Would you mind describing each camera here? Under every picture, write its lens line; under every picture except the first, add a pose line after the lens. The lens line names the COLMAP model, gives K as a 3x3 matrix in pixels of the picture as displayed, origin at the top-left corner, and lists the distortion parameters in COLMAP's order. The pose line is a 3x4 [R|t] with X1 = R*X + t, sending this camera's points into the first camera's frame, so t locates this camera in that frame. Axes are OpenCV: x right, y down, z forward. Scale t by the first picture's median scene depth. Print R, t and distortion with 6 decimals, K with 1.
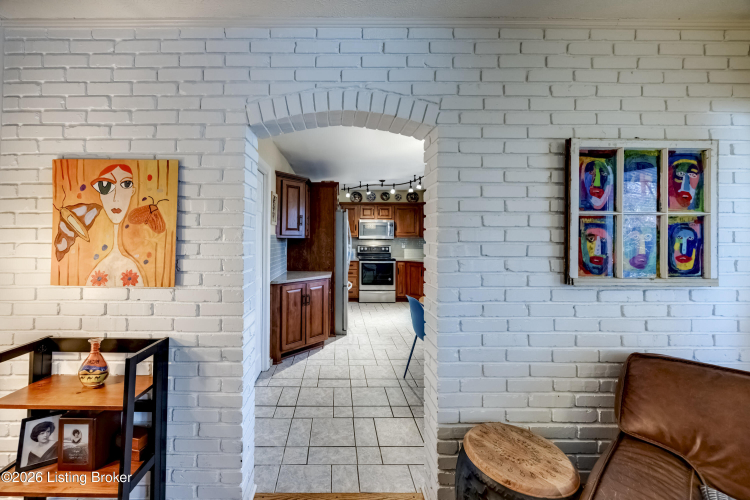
lens RADIAL K [[297.7, 0, 335.4], [0, 297.7, 232.1], [0, 0, 1]] dist [0.000330, 0.000095]
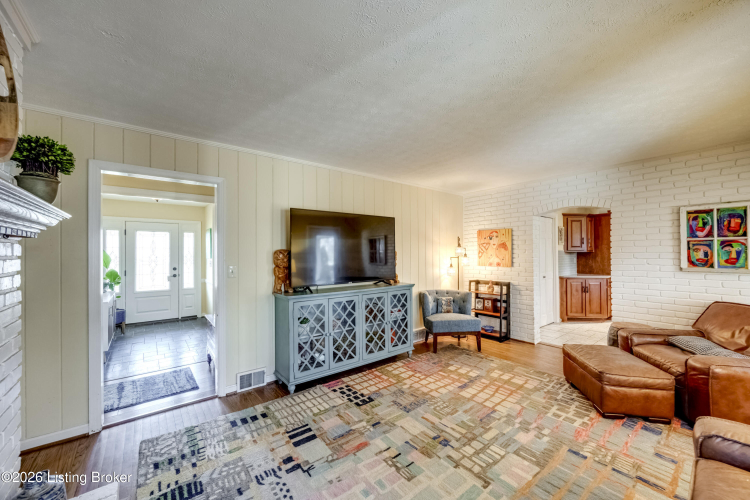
lens RADIAL K [[287.7, 0, 376.4], [0, 287.7, 248.7], [0, 0, 1]] dist [-0.003653, -0.000094]
pose [[0.628847, -0.020806, -0.777251, 0.410830], [0.023579, 0.999692, -0.007684, -0.012666], [0.777172, -0.013495, 0.629144, -0.889869]]
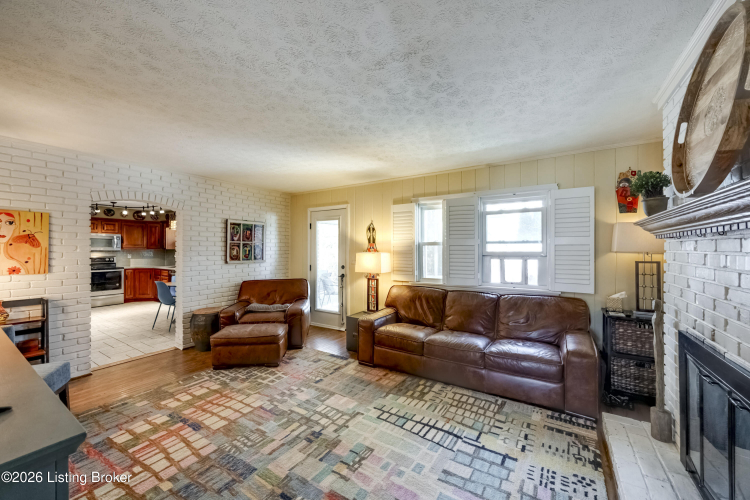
lens RADIAL K [[287.7, 0, 376.4], [0, 287.7, 248.7], [0, 0, 1]] dist [-0.003653, -0.000094]
pose [[0.533107, -0.002421, 0.846044, -0.411772], [-0.012650, 0.999861, 0.010832, -0.017242], [-0.845953, -0.016477, 0.533003, -0.840804]]
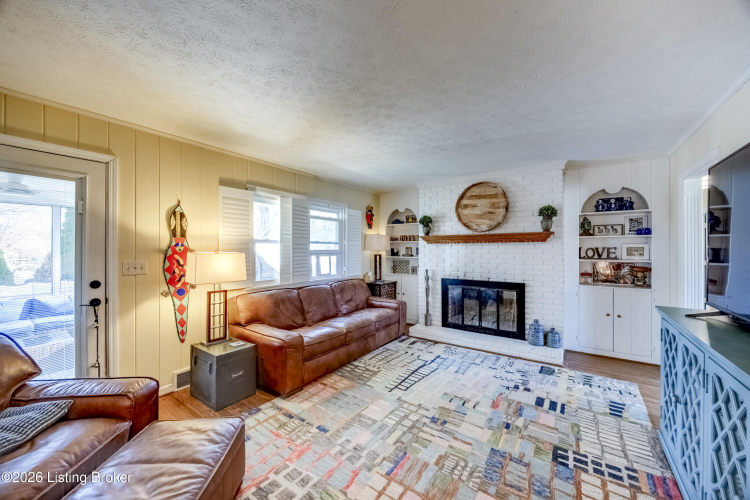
lens RADIAL K [[284.3, 0, 375.0], [0, 284.3, 250.0], [0, 0, 1]] dist [-0.001106, -0.000012]
pose [[-0.819105, -0.002869, 0.573637, -0.223080], [-0.011393, 0.999872, -0.011267, 0.009352], [-0.573531, -0.015764, -0.819032, 0.191444]]
